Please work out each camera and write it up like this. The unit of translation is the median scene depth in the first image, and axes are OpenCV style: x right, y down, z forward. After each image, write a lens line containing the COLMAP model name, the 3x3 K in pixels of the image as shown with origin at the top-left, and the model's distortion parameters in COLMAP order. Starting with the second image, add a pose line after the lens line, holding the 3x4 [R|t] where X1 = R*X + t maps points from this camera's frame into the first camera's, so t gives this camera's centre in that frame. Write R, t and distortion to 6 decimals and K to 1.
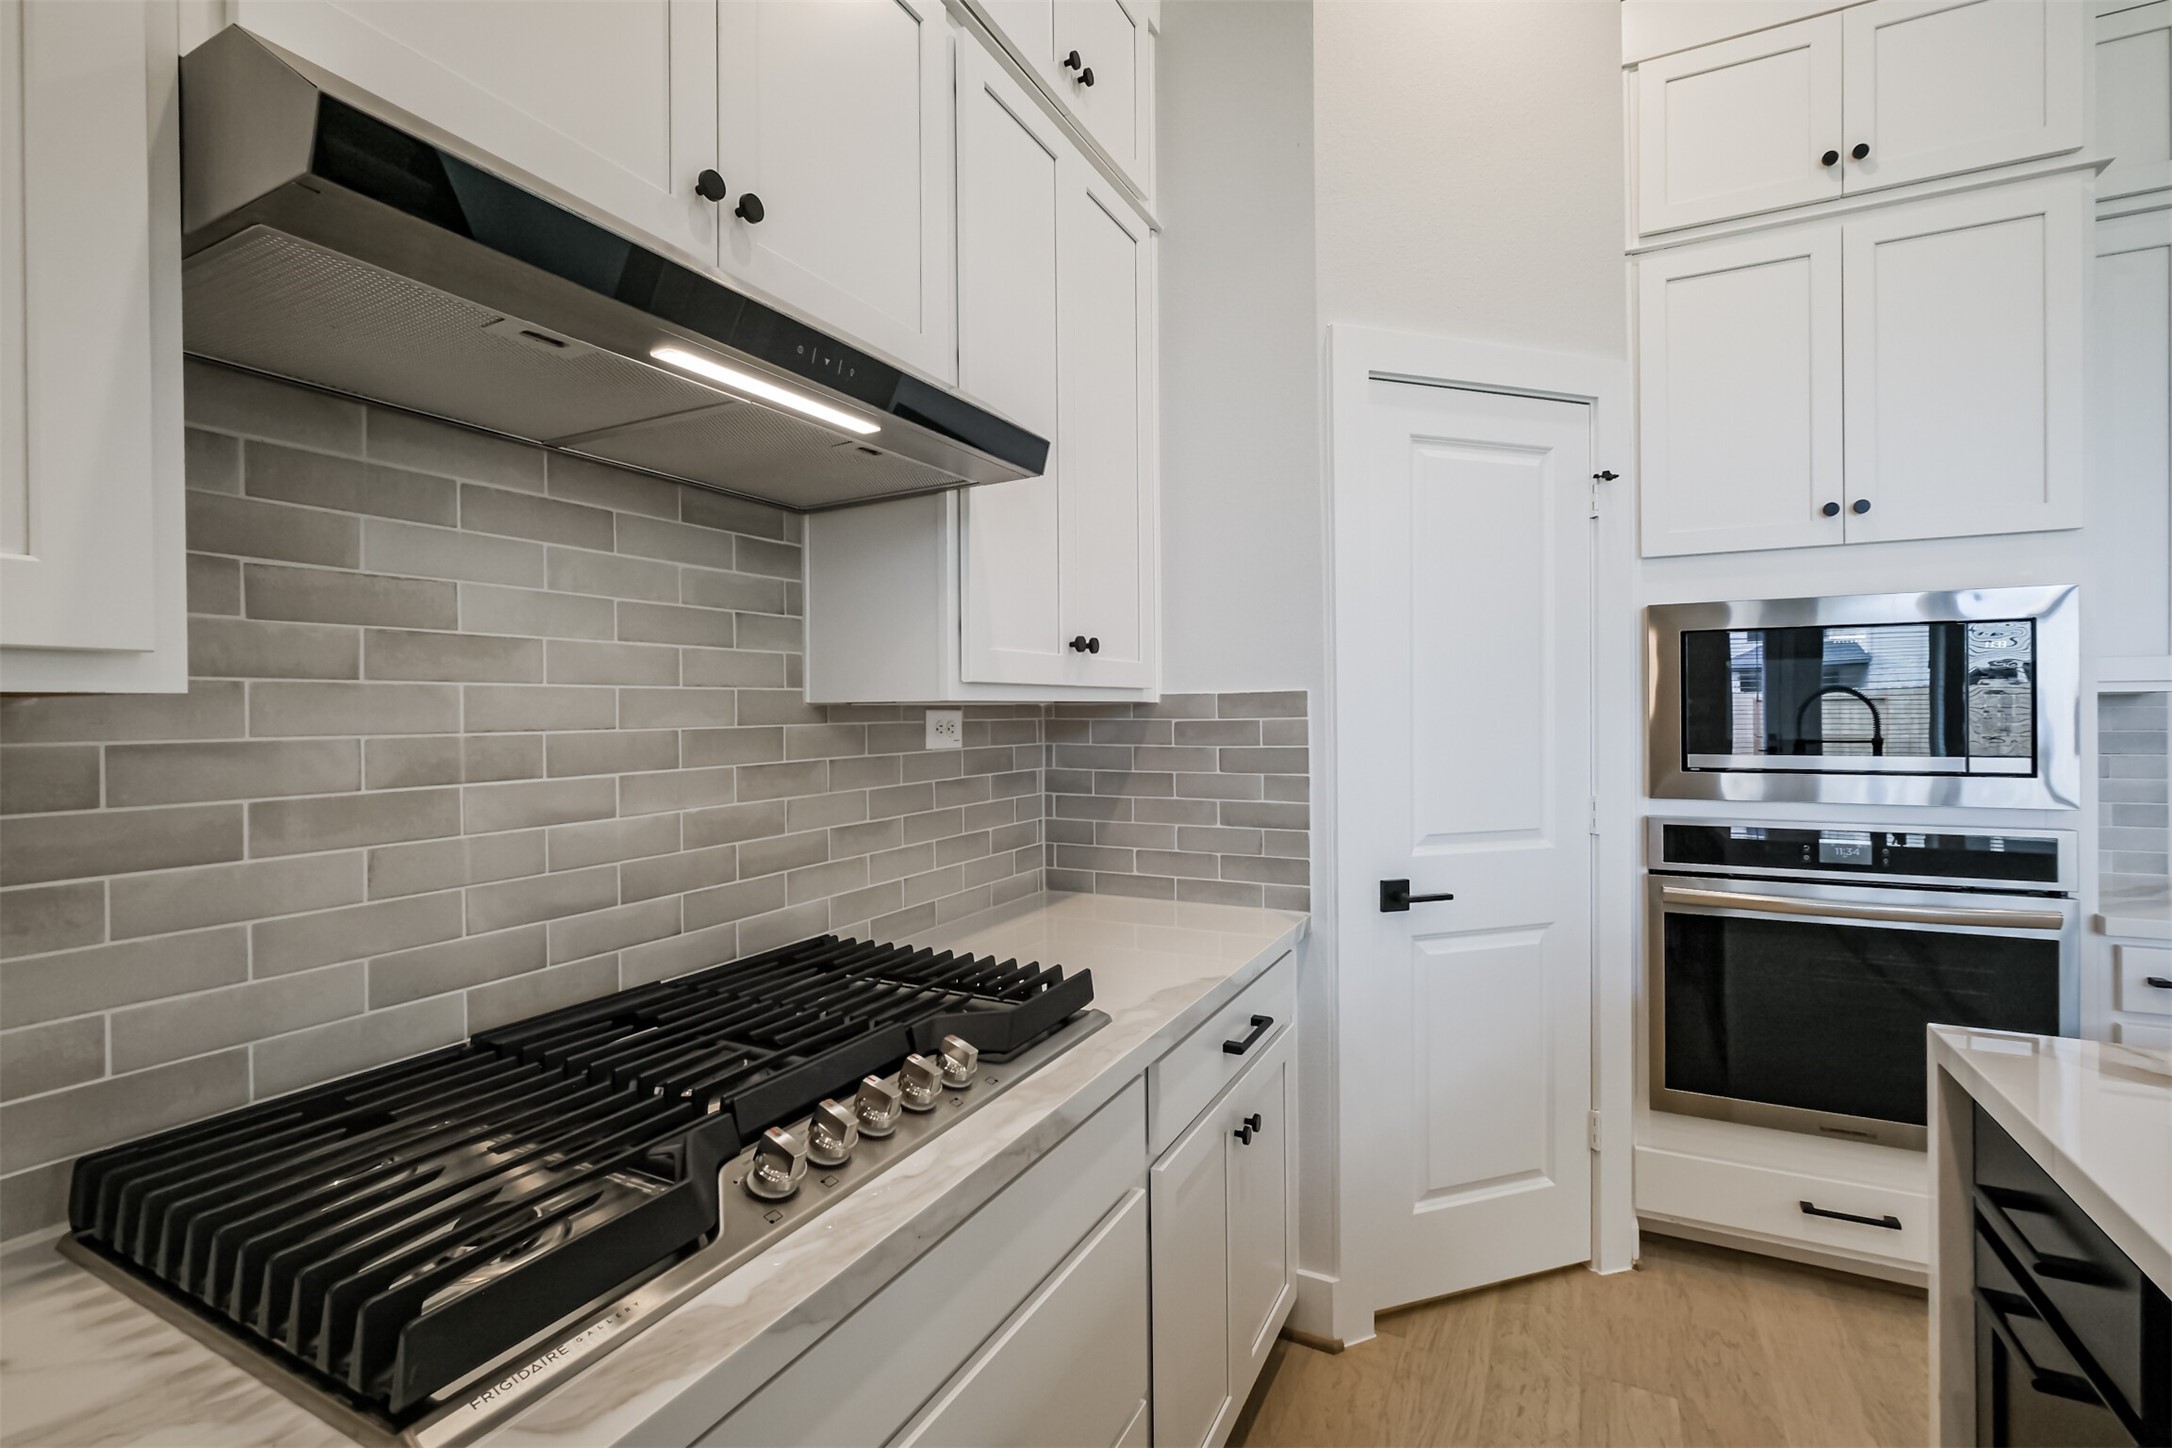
lens RADIAL K [[968.9, 0, 1086.0], [0, 968.9, 724.0], [0, 0, 1]] dist [0.002267, 0.000052]
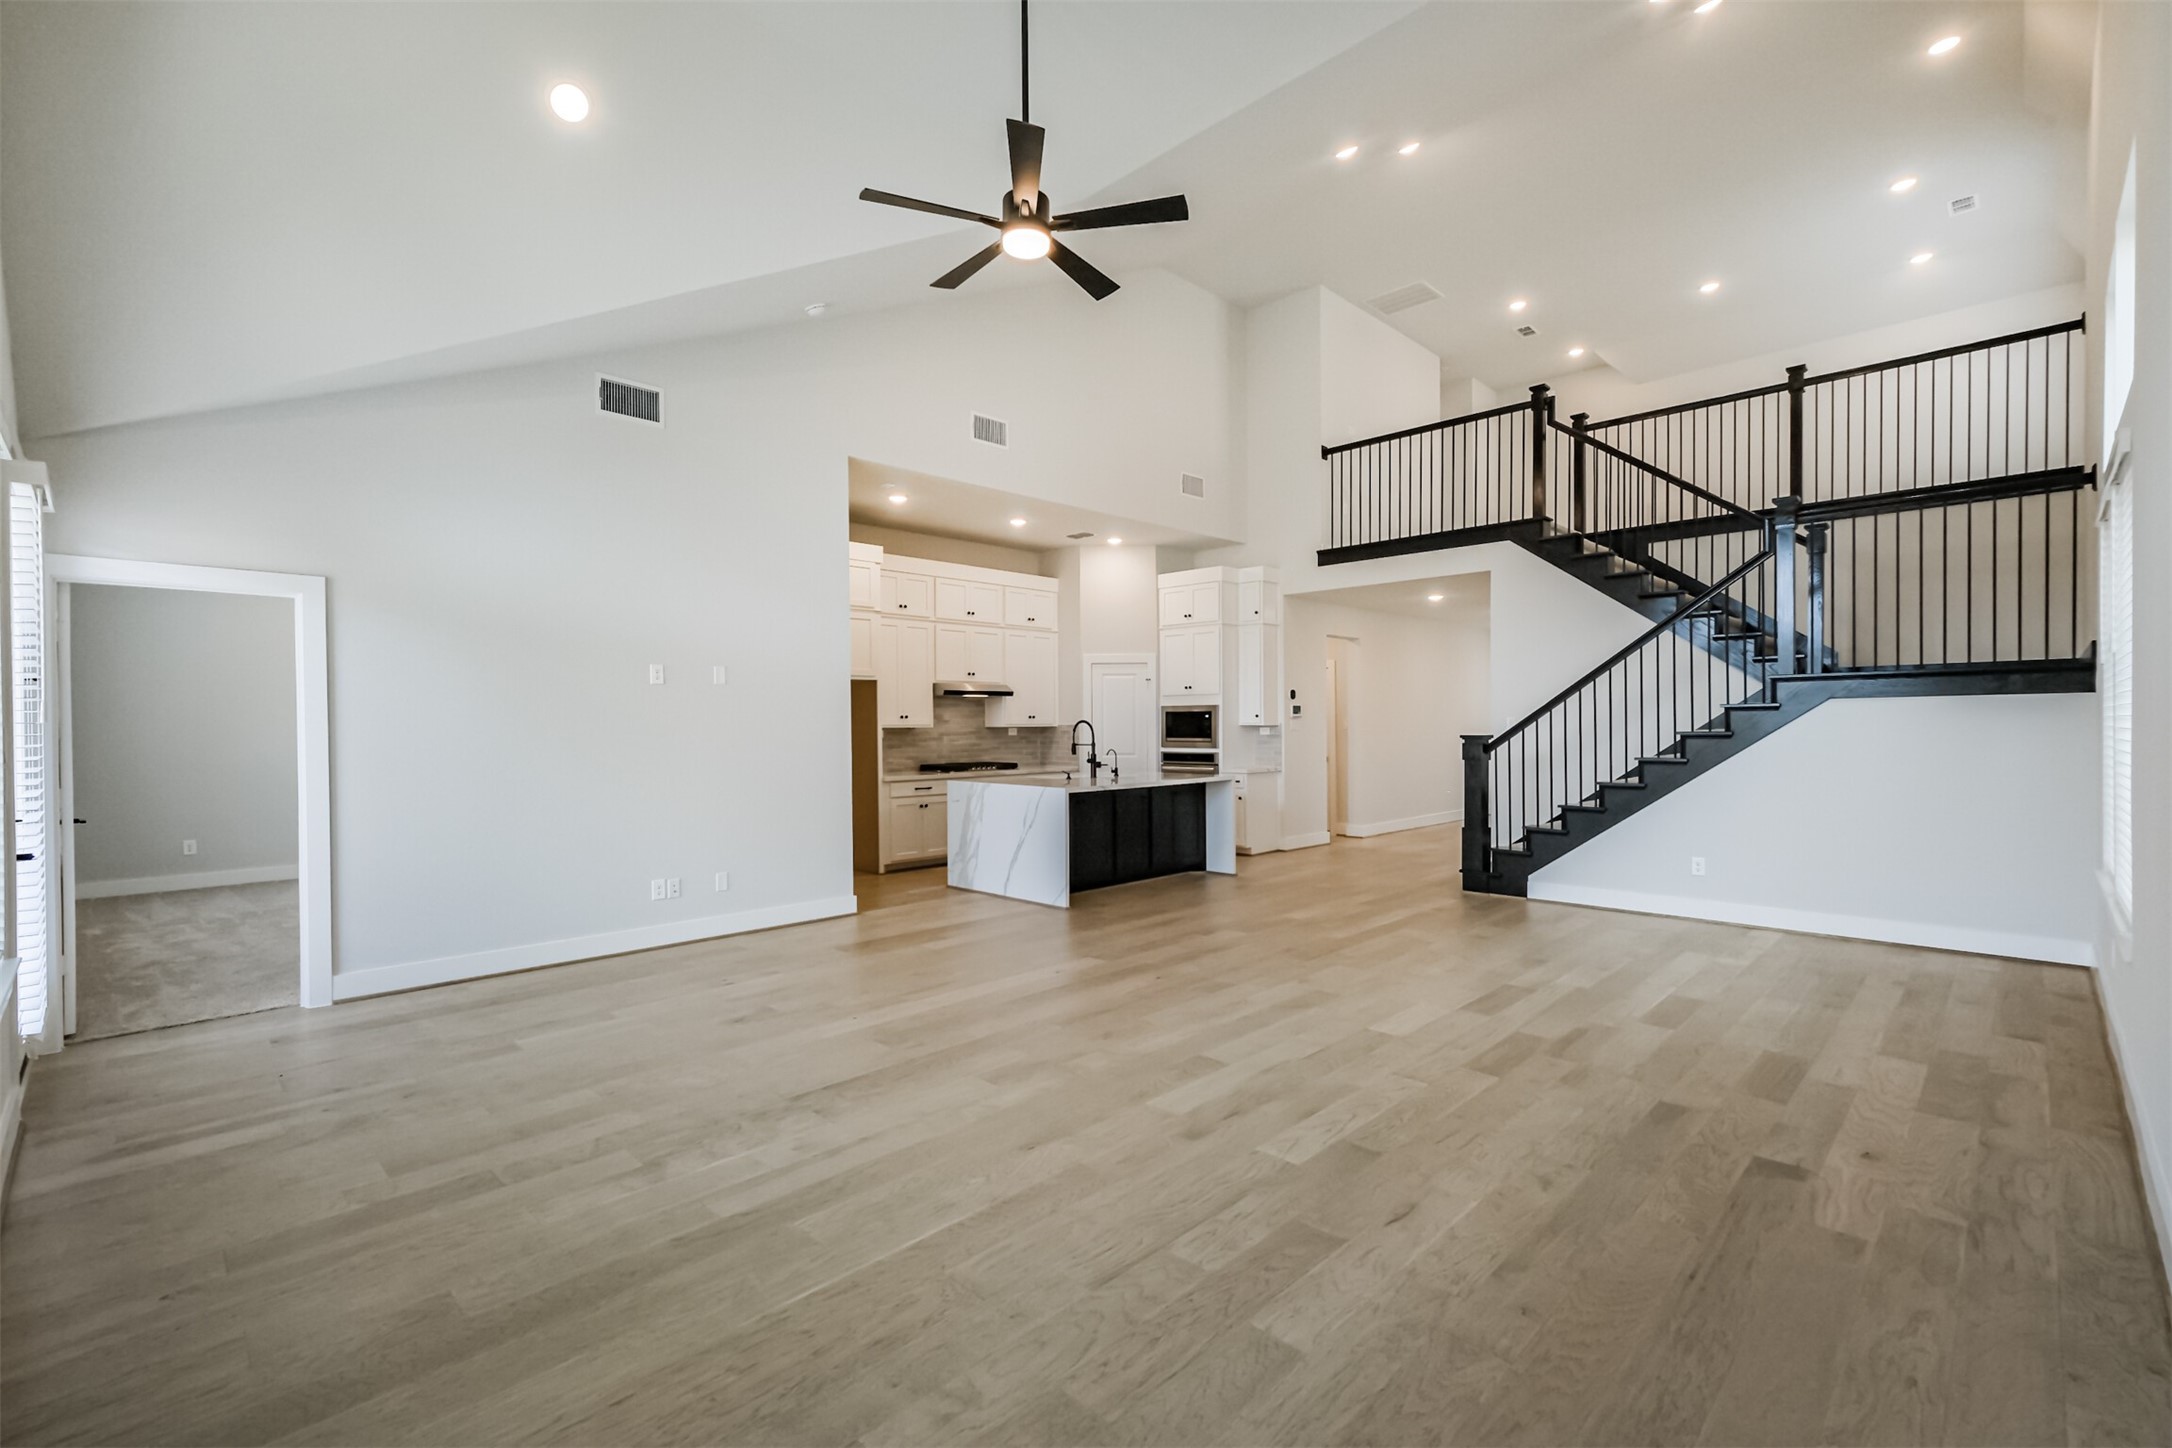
lens RADIAL K [[944.4, 0, 1083.1], [0, 944.4, 731.2], [0, 0, 1]] dist [0.007954, -0.000050]
pose [[0.954025, 0.005526, -0.299675, 1.728121], [-0.007886, 0.999947, -0.006667, 0.034542], [0.299622, 0.008723, 0.954018, -3.752257]]
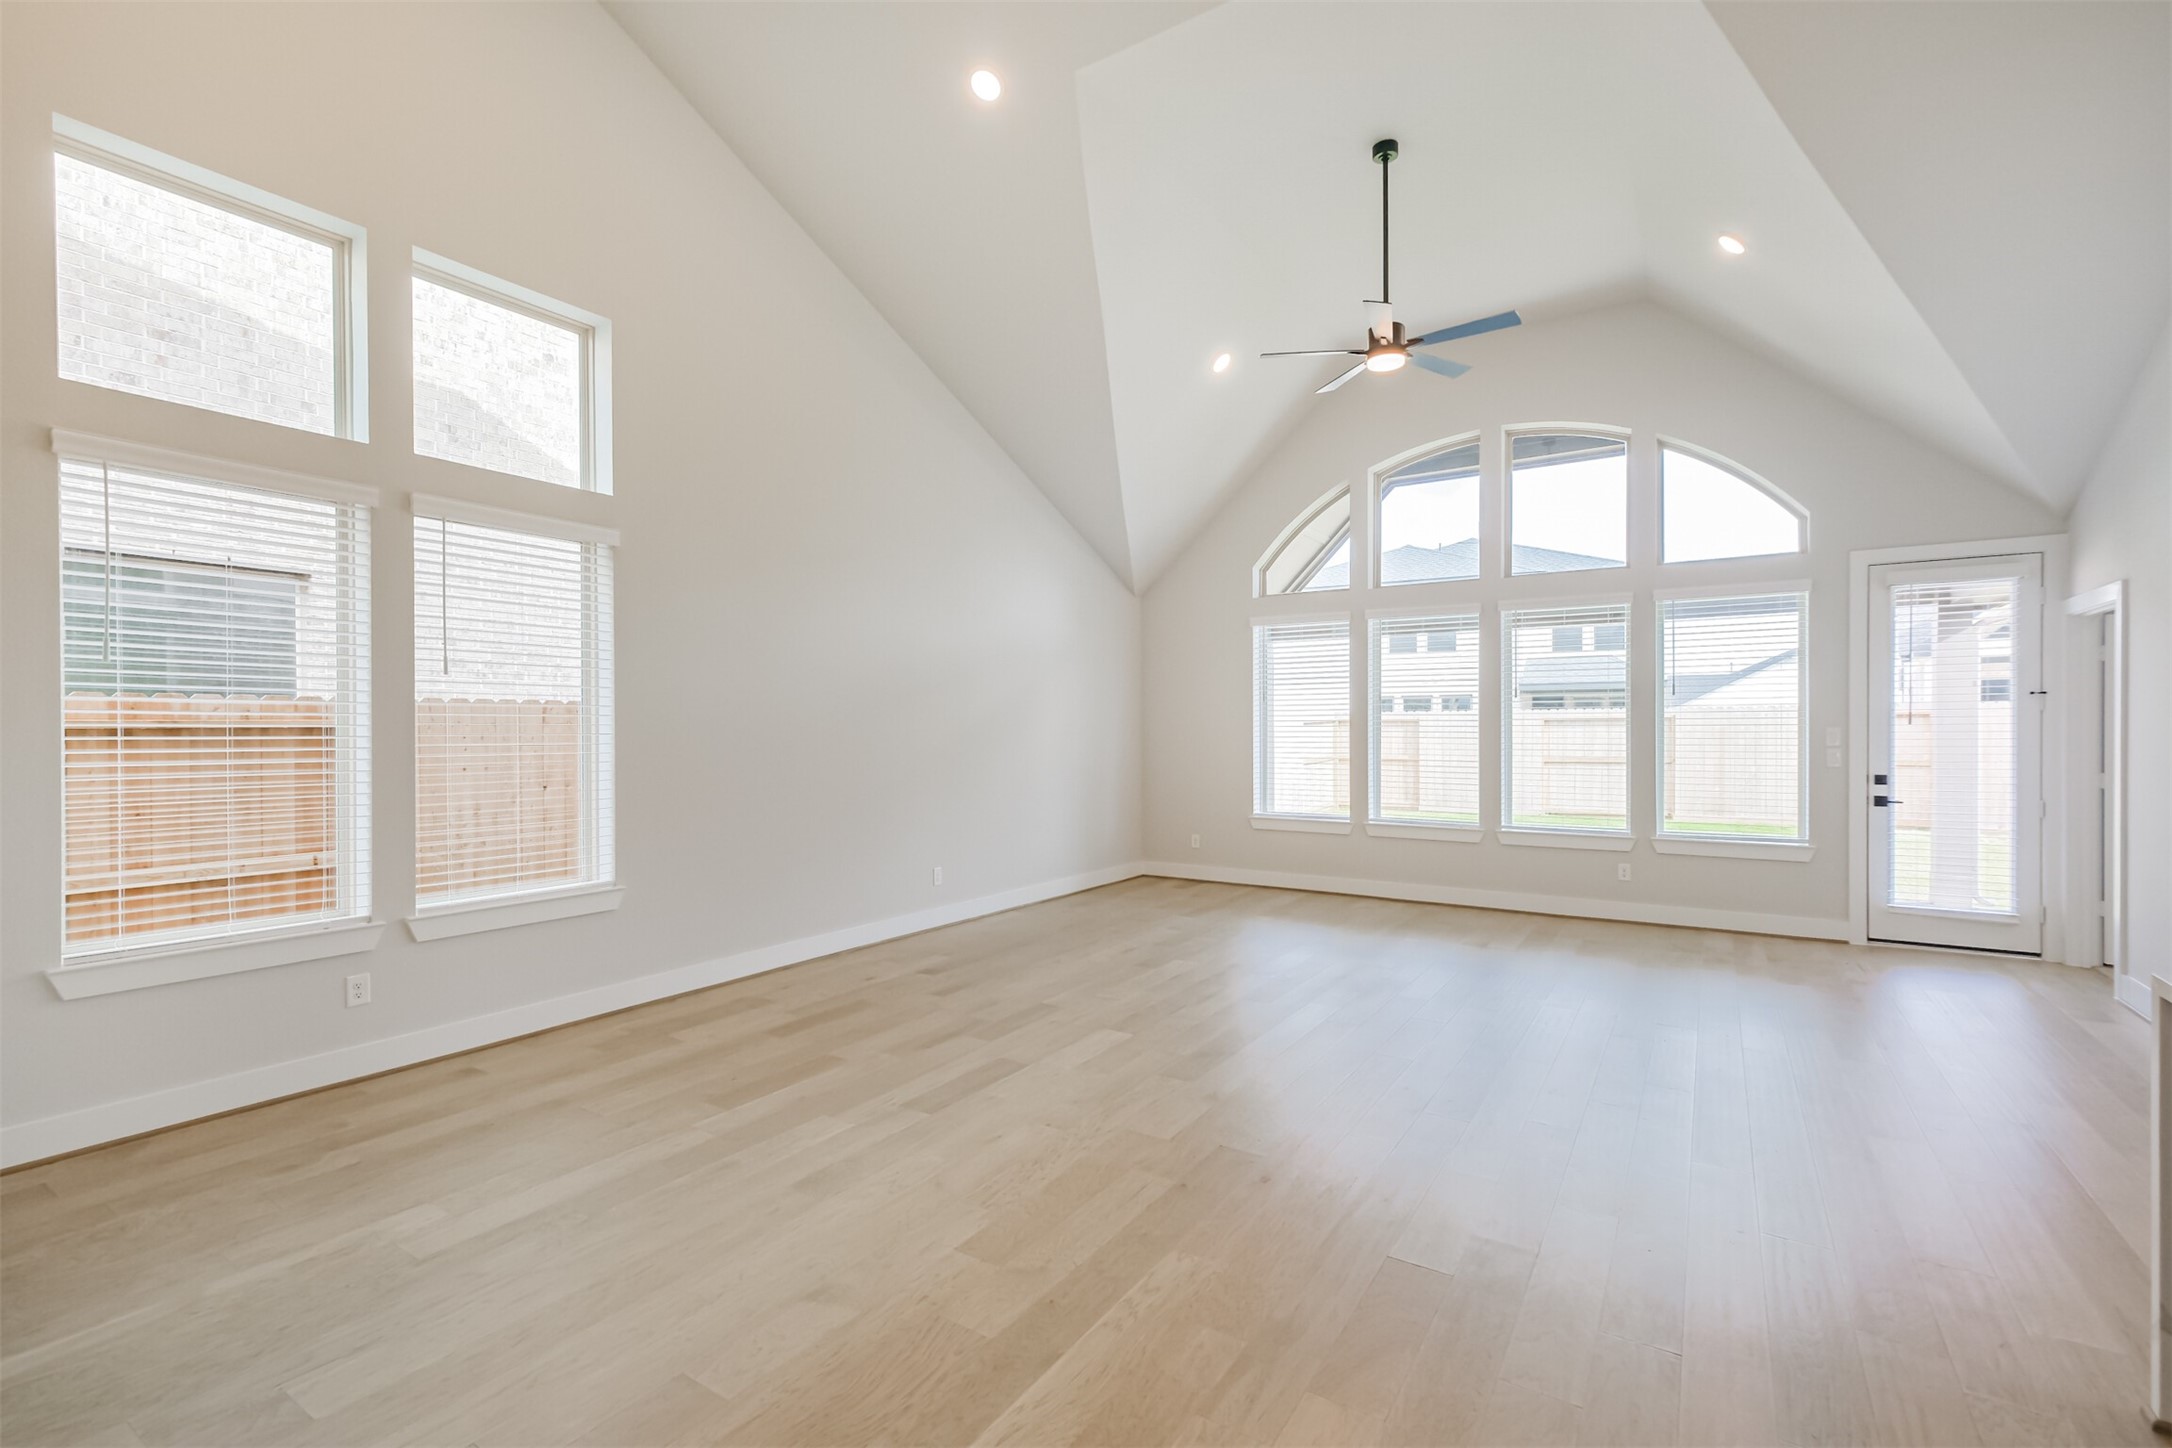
lens RADIAL K [[960.9, 0, 1085.3], [0, 960.9, 739.0], [0, 0, 1]] dist [0.006422, 0.000356]
pose [[-0.994751, 0.011535, 0.101674, 1.589685], [0.014427, 0.999511, 0.027756, -0.048675], [-0.101304, 0.029077, -0.994431, 0.404187]]
